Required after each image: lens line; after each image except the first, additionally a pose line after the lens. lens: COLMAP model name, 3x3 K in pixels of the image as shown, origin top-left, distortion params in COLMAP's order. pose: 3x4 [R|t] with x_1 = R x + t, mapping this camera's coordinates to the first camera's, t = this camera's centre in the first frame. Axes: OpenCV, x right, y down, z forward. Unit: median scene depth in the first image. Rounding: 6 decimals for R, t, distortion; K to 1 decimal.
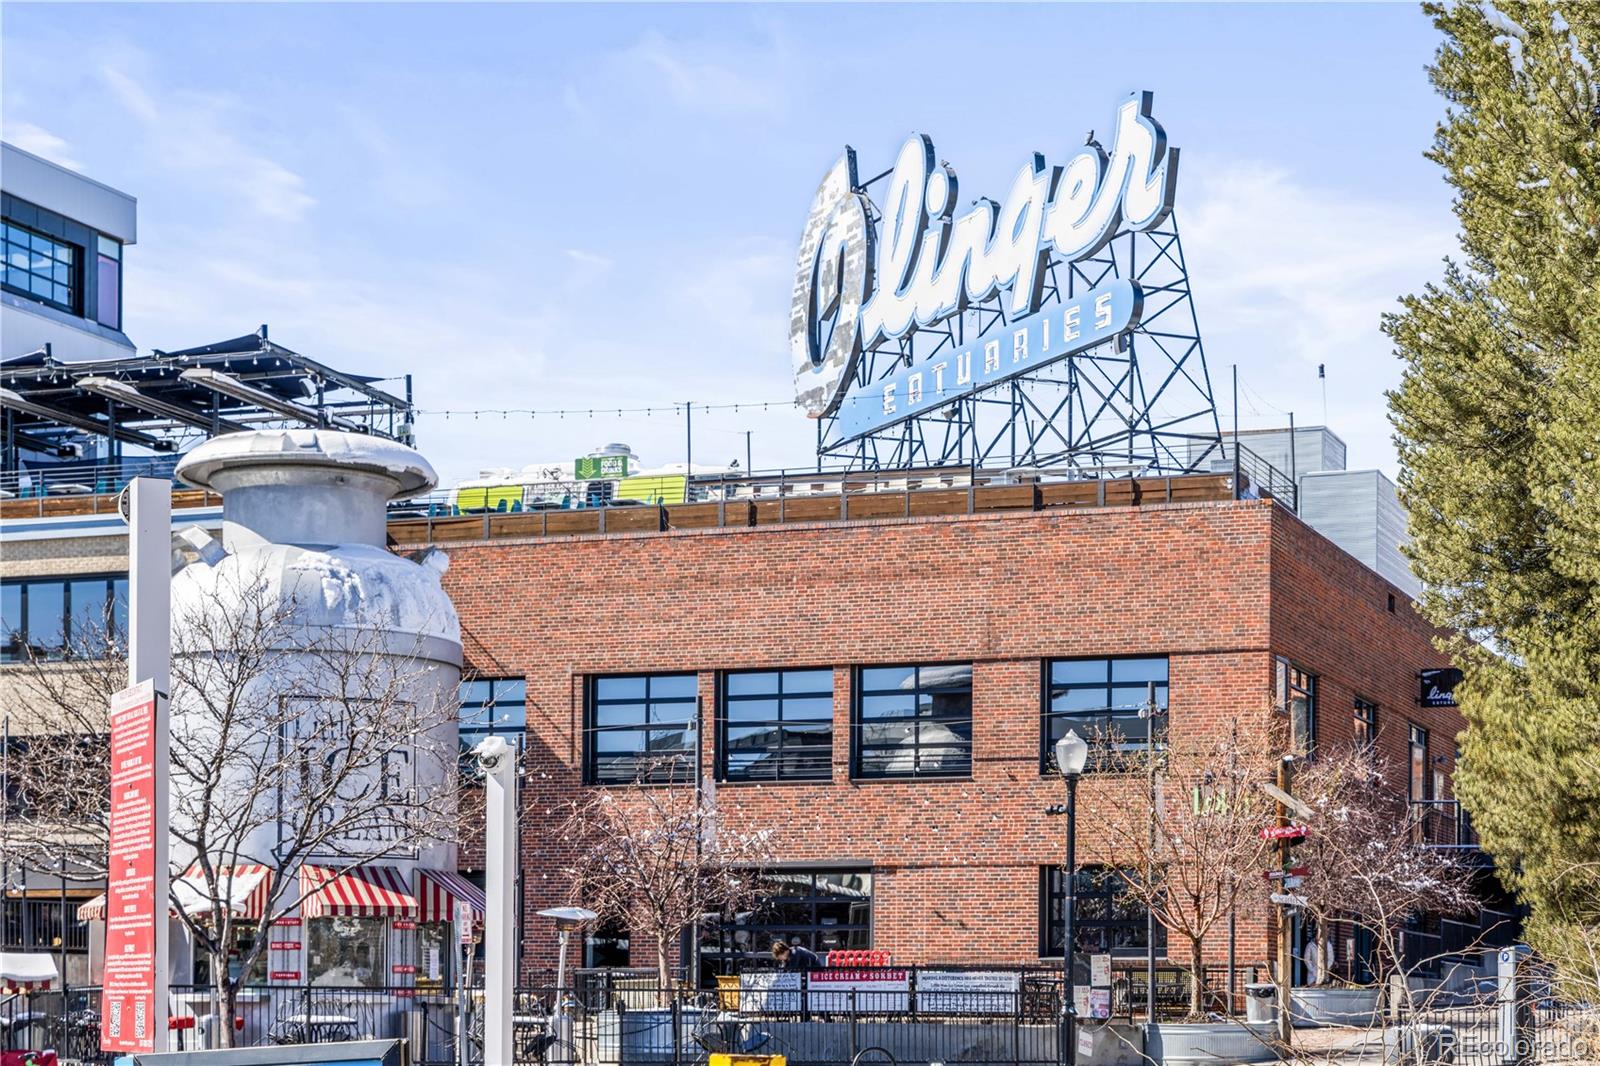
lens RADIAL K [[3214.8, 0, 799.8], [0, 3214.8, 532.2], [0, 0, 1]] dist [0.053137, 0.000000]
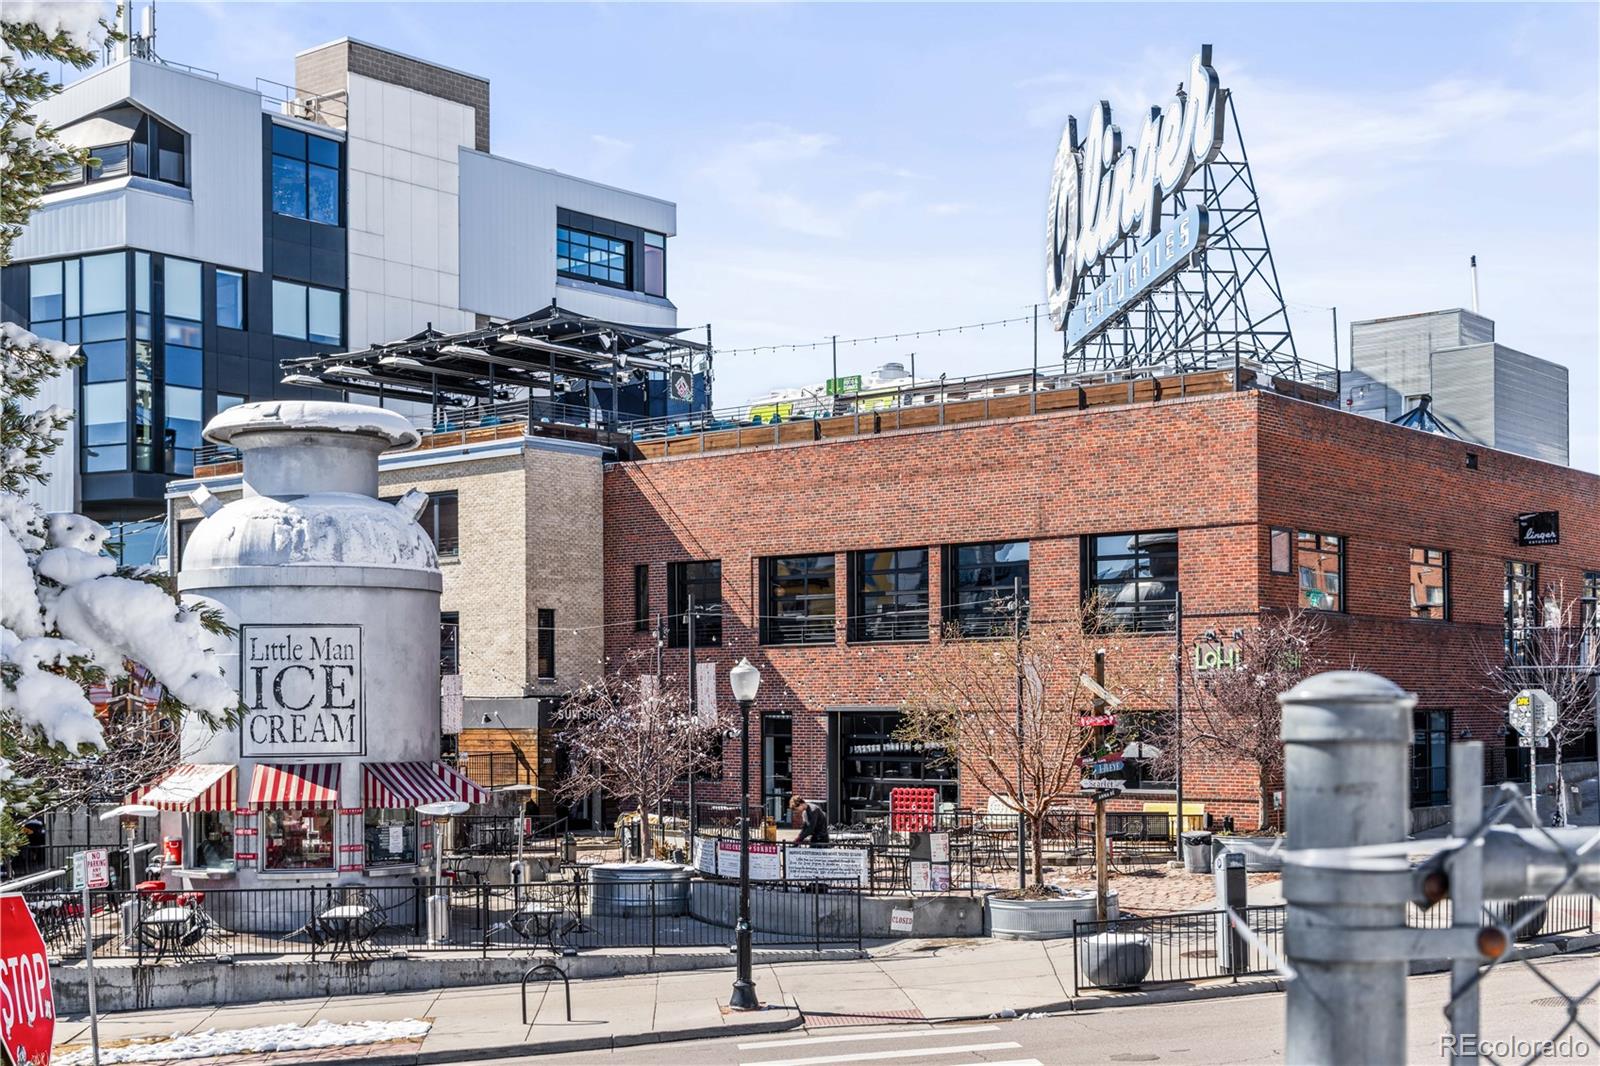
lens RADIAL K [[2038.2, 0, 800.8], [0, 2038.2, 483.7], [0, 0, 1]] dist [0.006788, 0.000000]
pose [[0.947947, -0.048057, -0.314780, 0.207847], [0.061801, 0.997515, 0.033822, -0.011066], [0.312372, -0.051515, 0.948562, 0.250522]]
